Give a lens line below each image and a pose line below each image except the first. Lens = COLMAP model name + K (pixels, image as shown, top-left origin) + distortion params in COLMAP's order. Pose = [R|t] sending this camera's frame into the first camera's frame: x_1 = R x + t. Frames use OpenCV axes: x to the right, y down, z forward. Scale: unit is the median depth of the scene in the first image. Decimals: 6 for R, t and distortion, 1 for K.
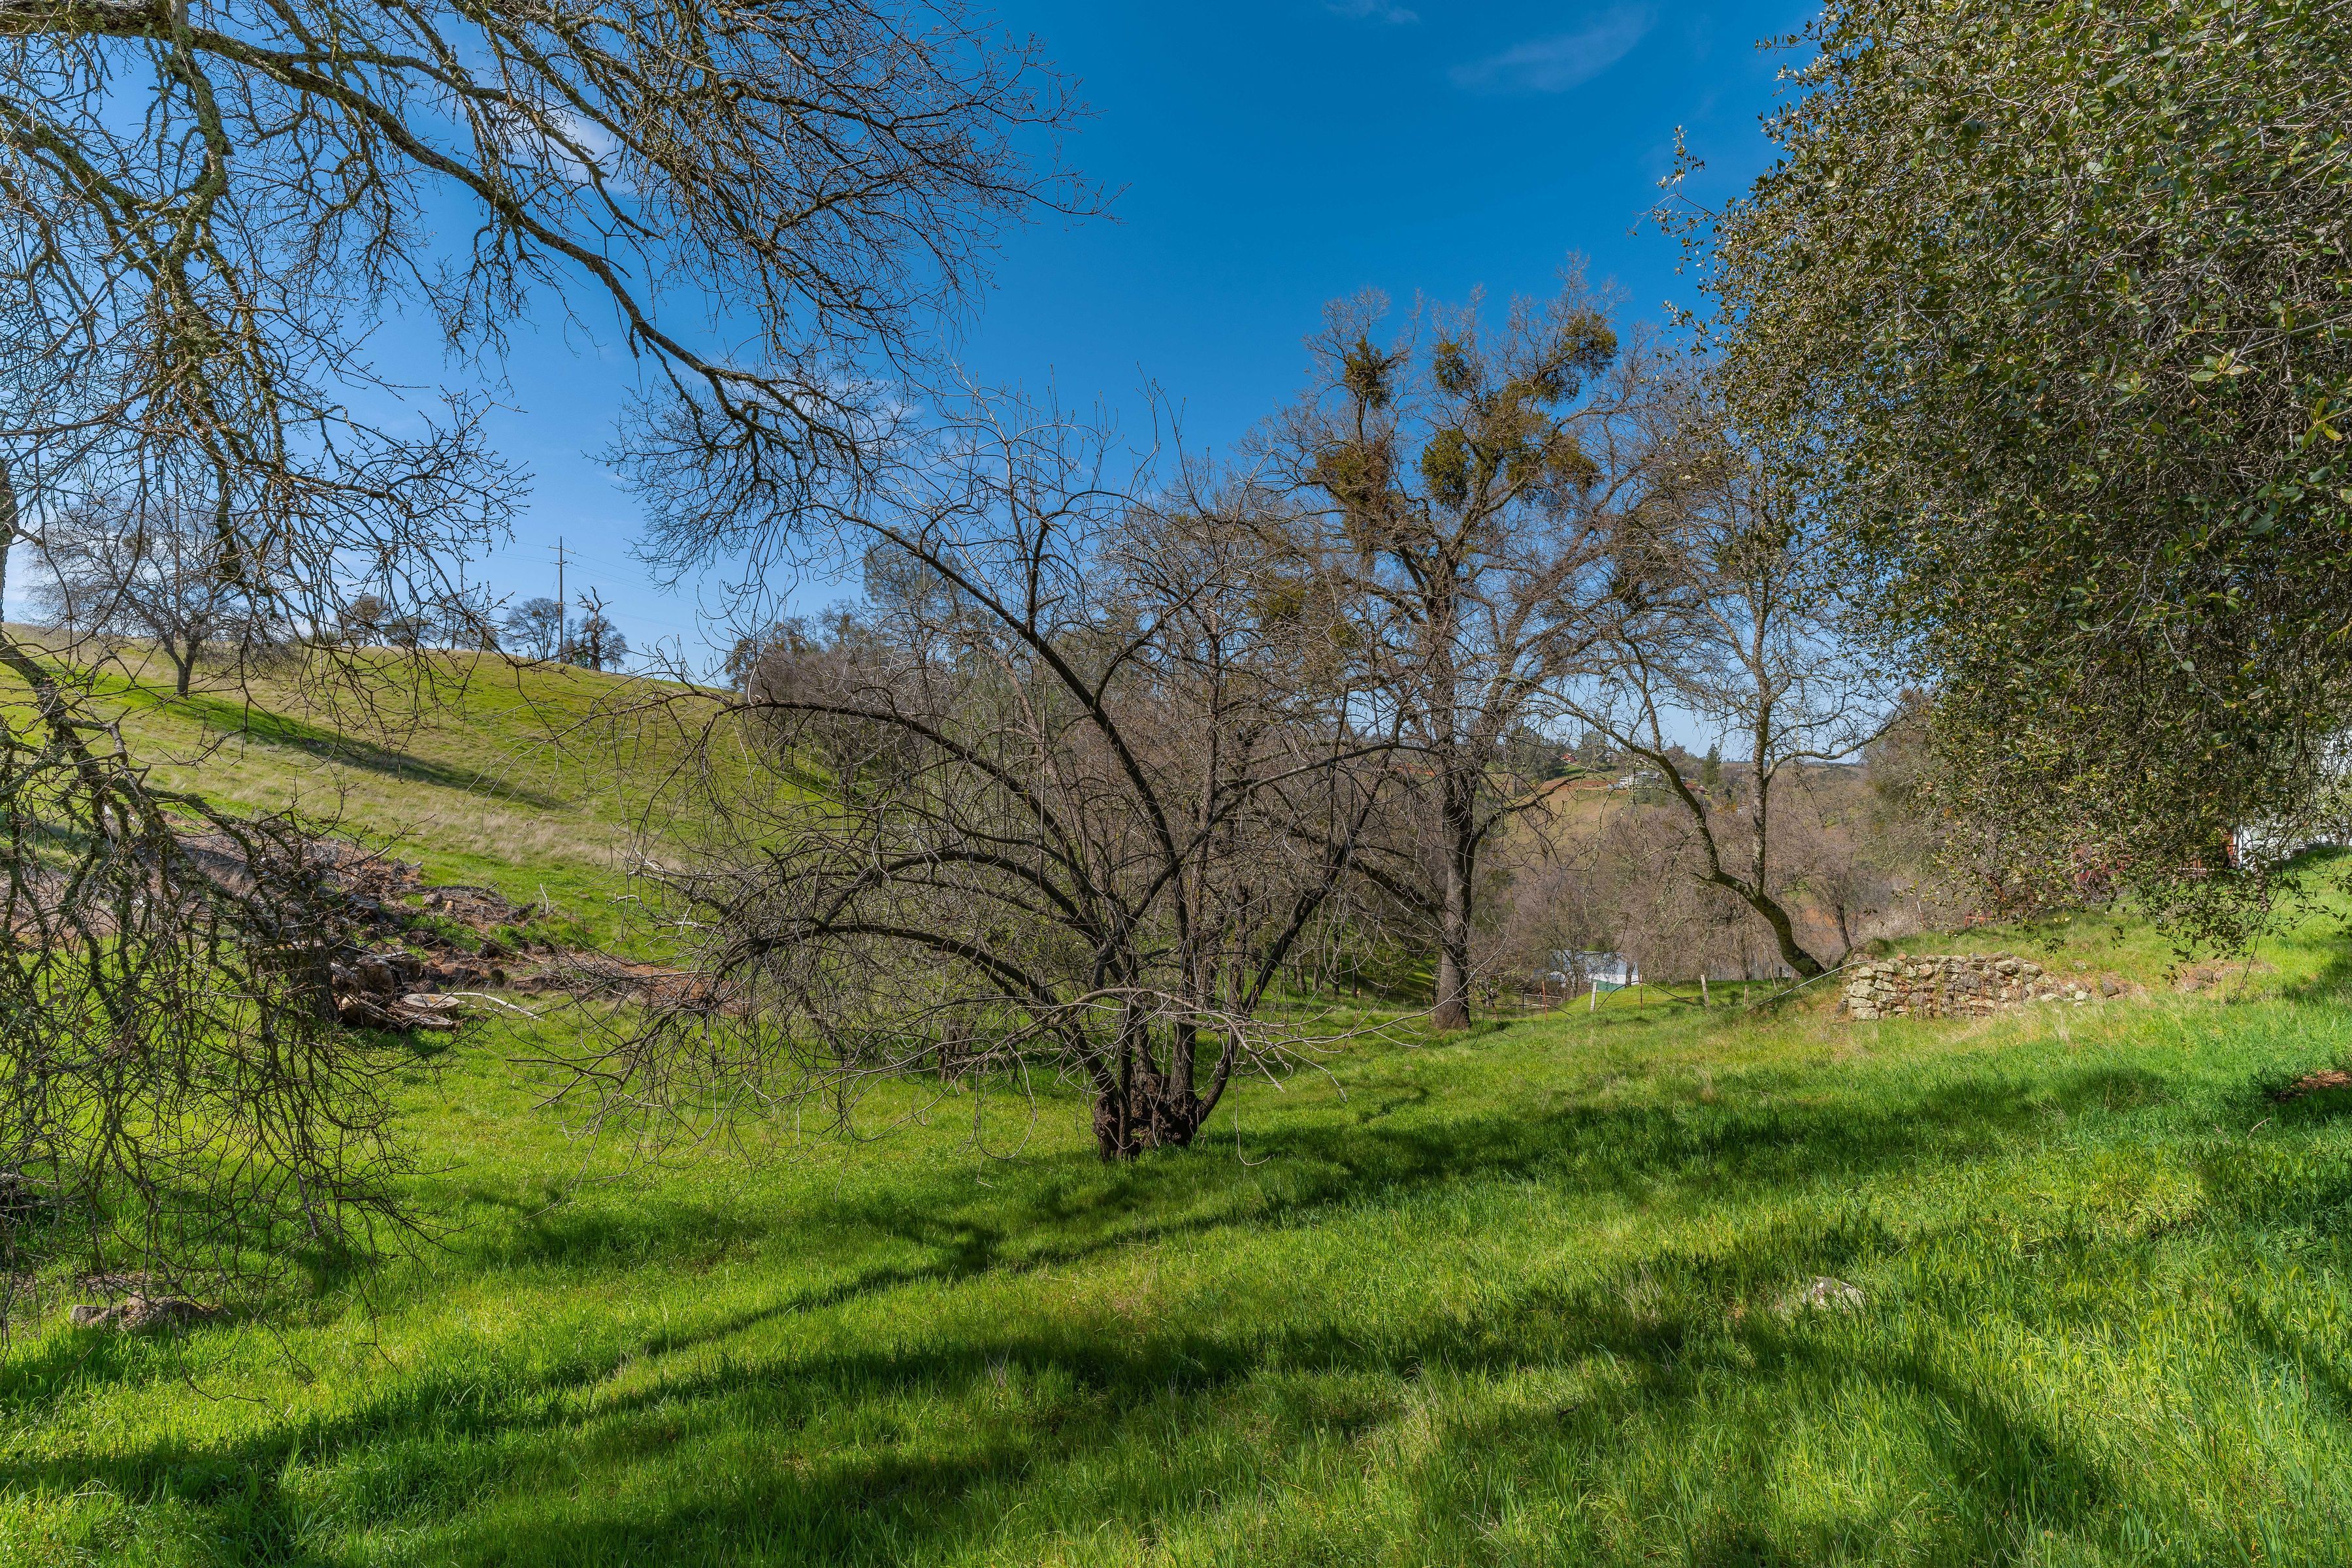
lens RADIAL K [[1309.7, 0, 1176.1], [0, 1309.7, 777.2], [0, 0, 1]] dist [0.006622, 0.002368]
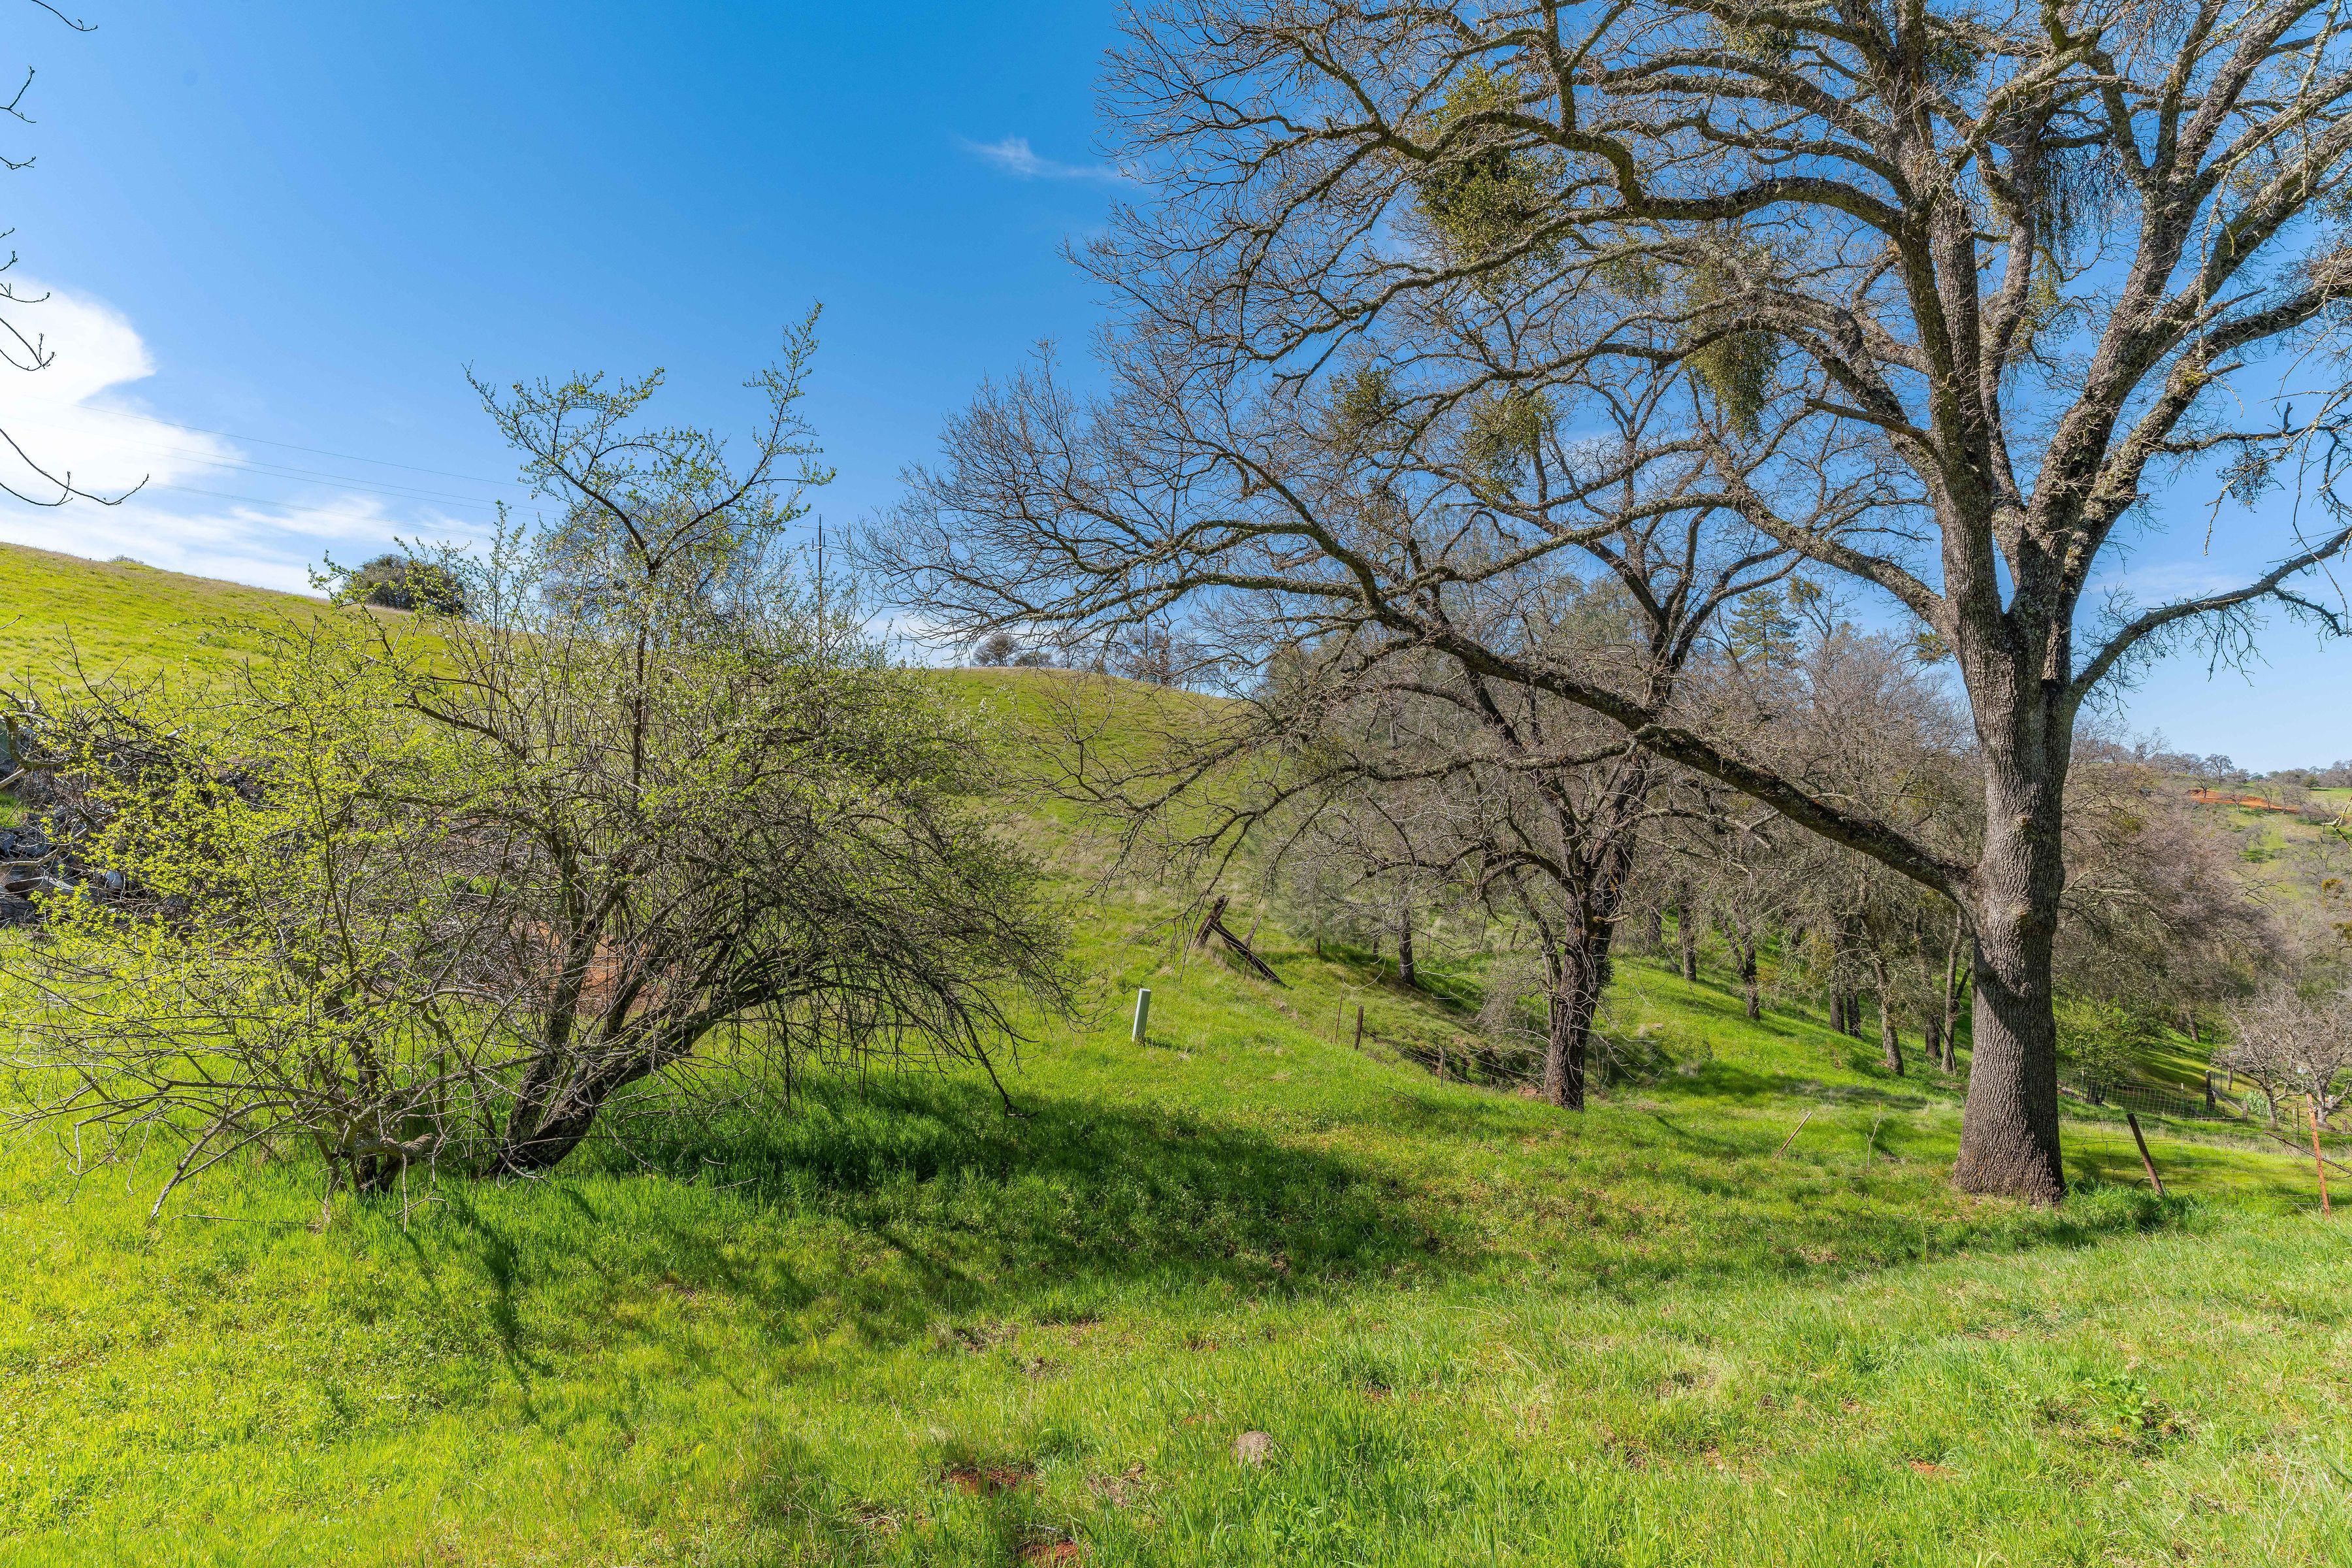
lens RADIAL K [[1309.7, 0, 1177.8], [0, 1309.7, 786.7], [0, 0, 1]] dist [0.006622, 0.002368]
pose [[0.881231, -0.011648, -0.472542, 0.255376], [0.000925, 0.999737, -0.022917, 0.116408], [0.472684, 0.019758, 0.881010, 0.774725]]
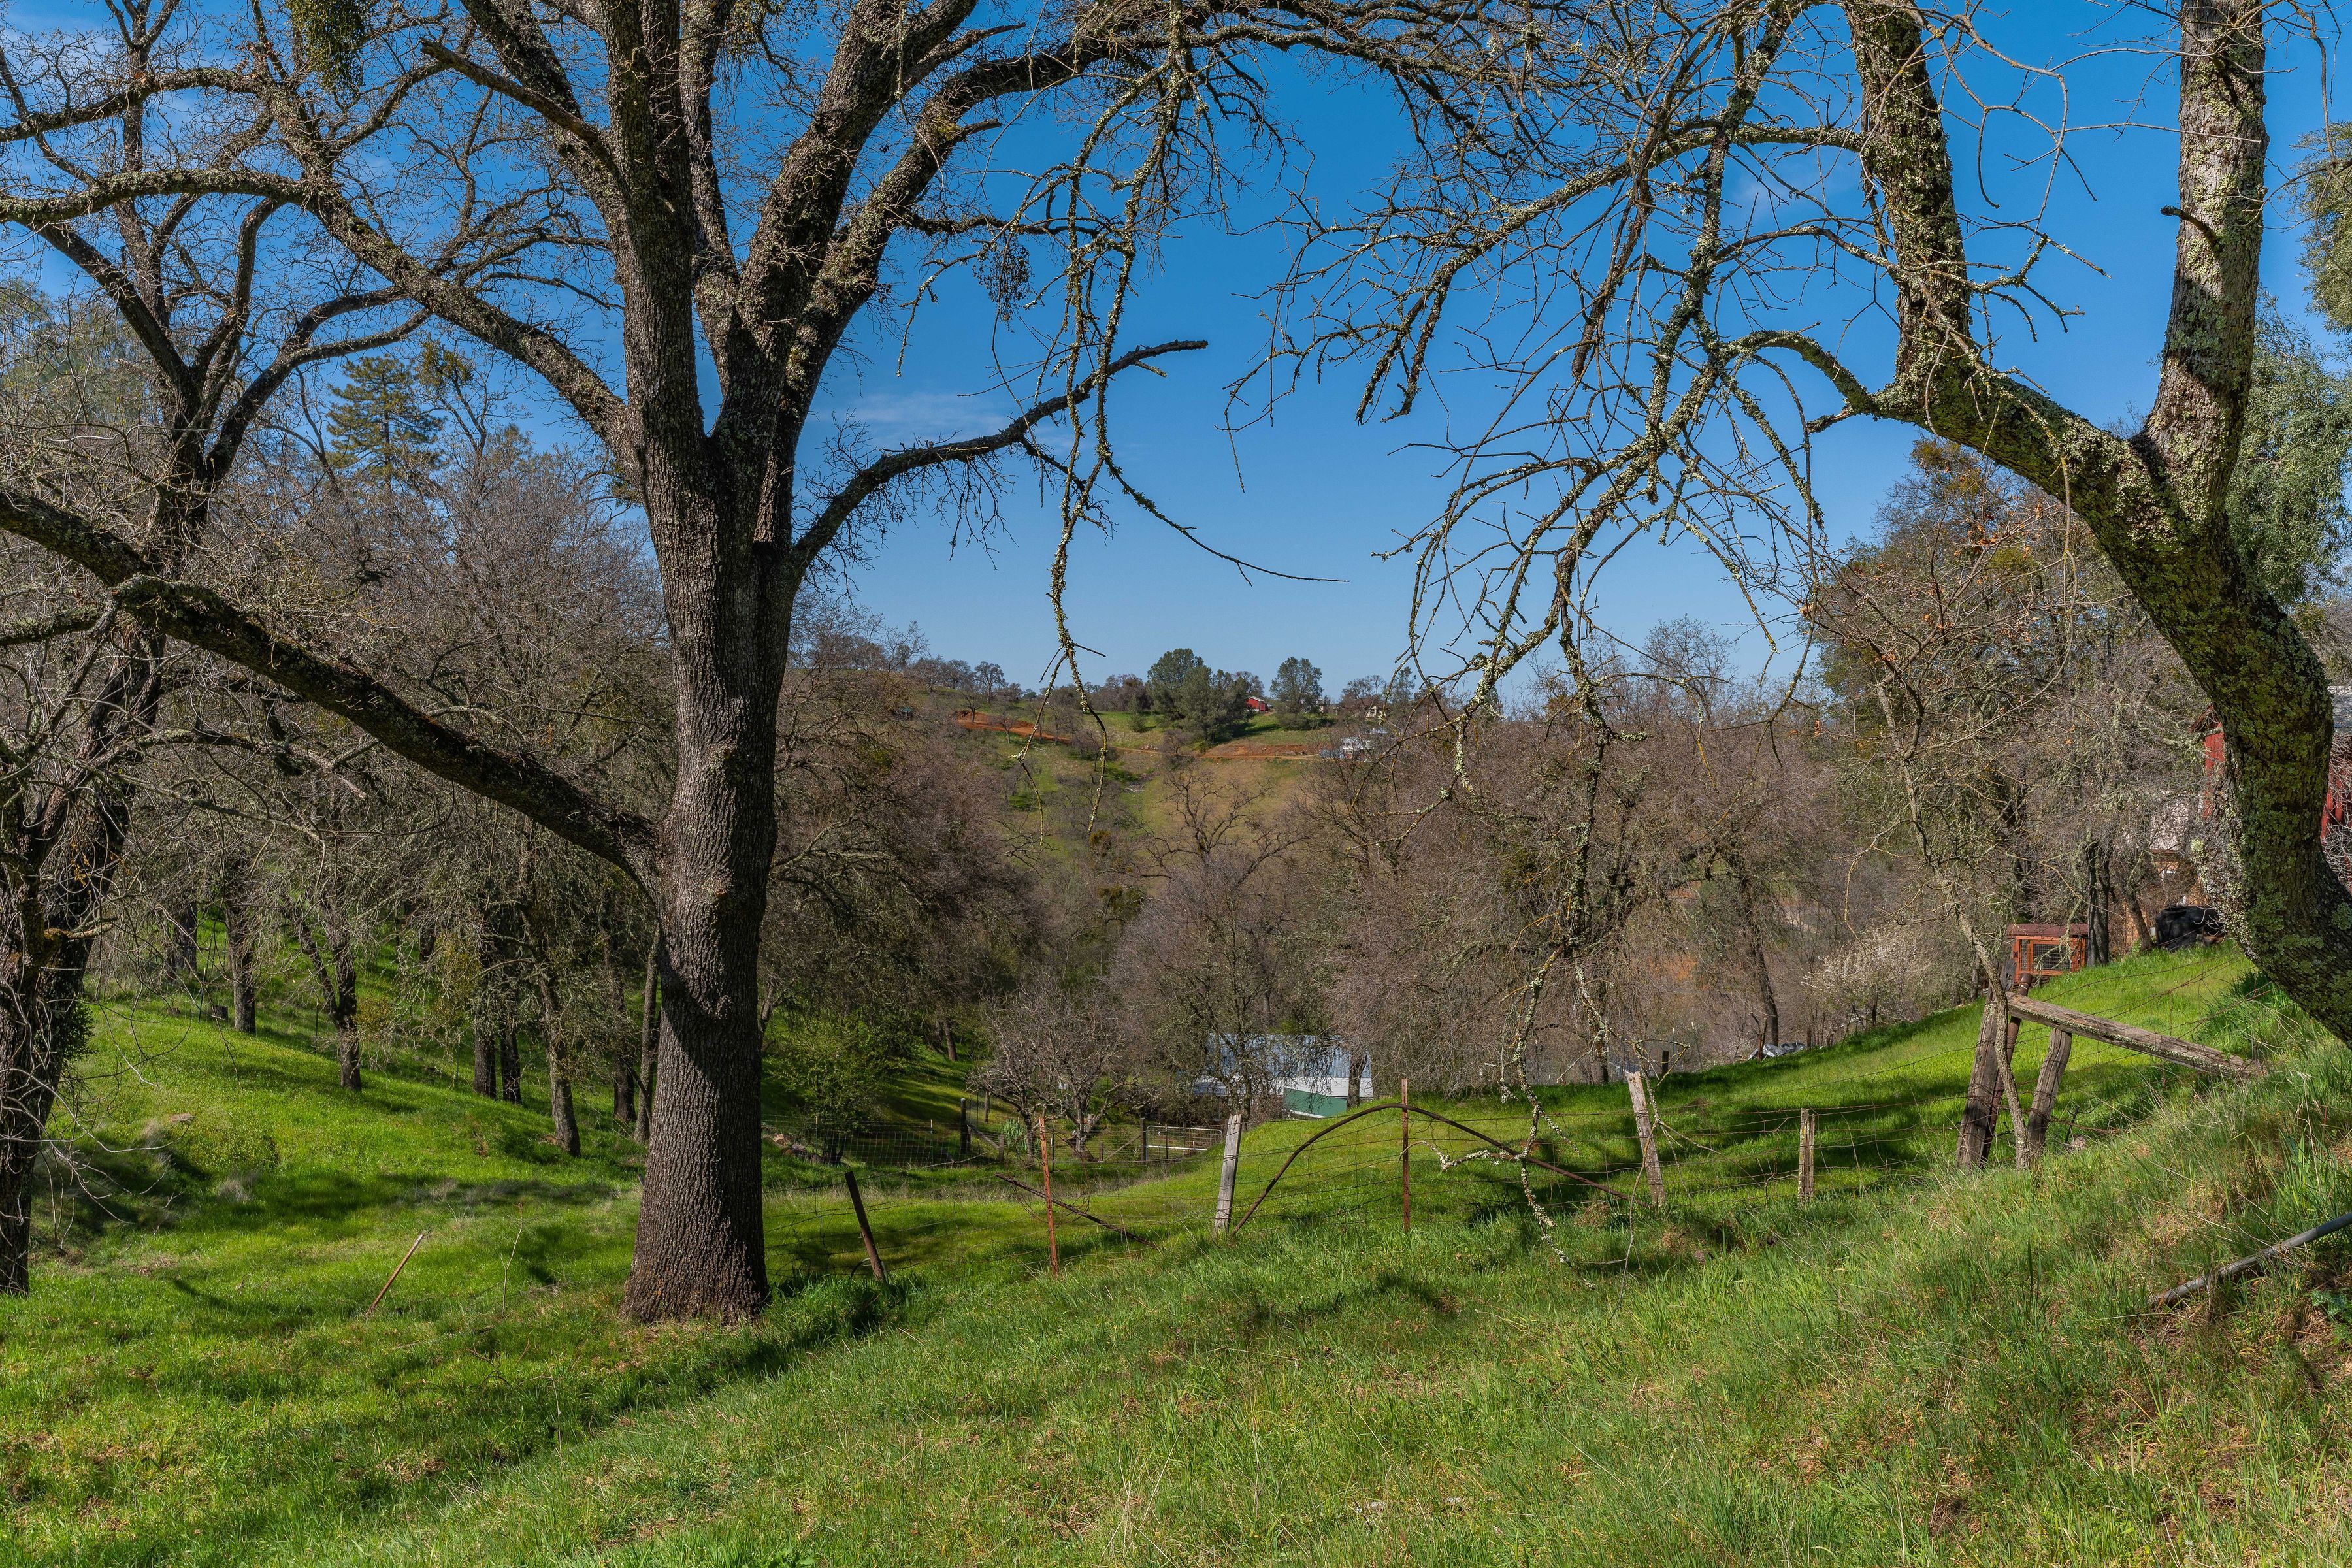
lens RADIAL K [[2303.3, 0, 1170.0], [0, 2303.3, 783.4], [0, 0, 1]] dist [0.019370, 0.000000]
pose [[0.968342, 0.001298, 0.249624, 0.266930], [-0.005275, 0.999870, 0.015264, 0.116358], [-0.249572, -0.016097, 0.968222, 0.775538]]
